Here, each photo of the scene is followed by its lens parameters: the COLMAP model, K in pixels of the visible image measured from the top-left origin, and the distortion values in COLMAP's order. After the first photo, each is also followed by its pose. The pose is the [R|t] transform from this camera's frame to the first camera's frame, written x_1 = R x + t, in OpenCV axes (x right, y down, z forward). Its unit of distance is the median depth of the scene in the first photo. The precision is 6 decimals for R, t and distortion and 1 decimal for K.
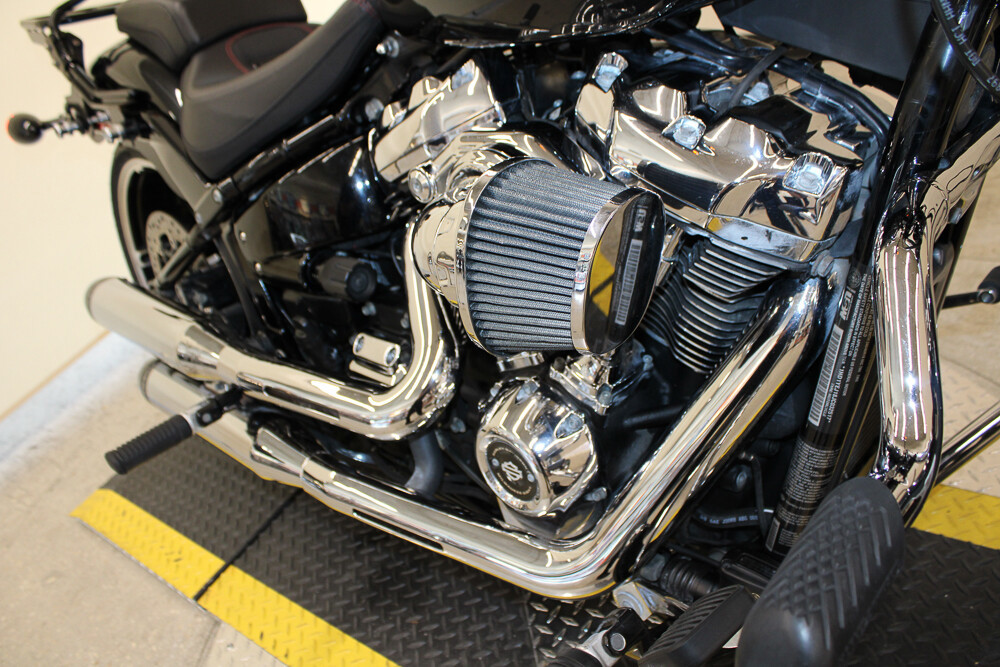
lens RADIAL K [[820.1, 0, 500.0], [0, 820.1, 333.5], [0, 0, 1]] dist [-0.168712, 0.147465]
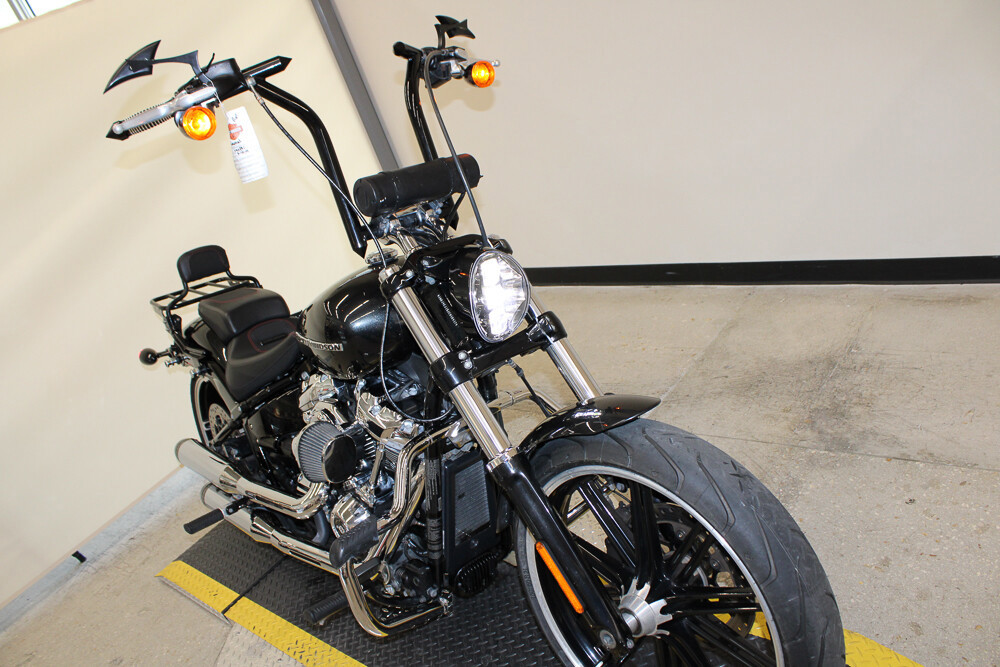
lens RADIAL K [[820.1, 0, 500.0], [0, 820.1, 333.5], [0, 0, 1]] dist [-0.168712, 0.147465]
pose [[0.997312, -0.001580, -0.073258, 0.408839], [-0.010427, 0.986534, -0.163225, -0.015949], [0.072529, 0.163550, 0.983865, -0.907991]]
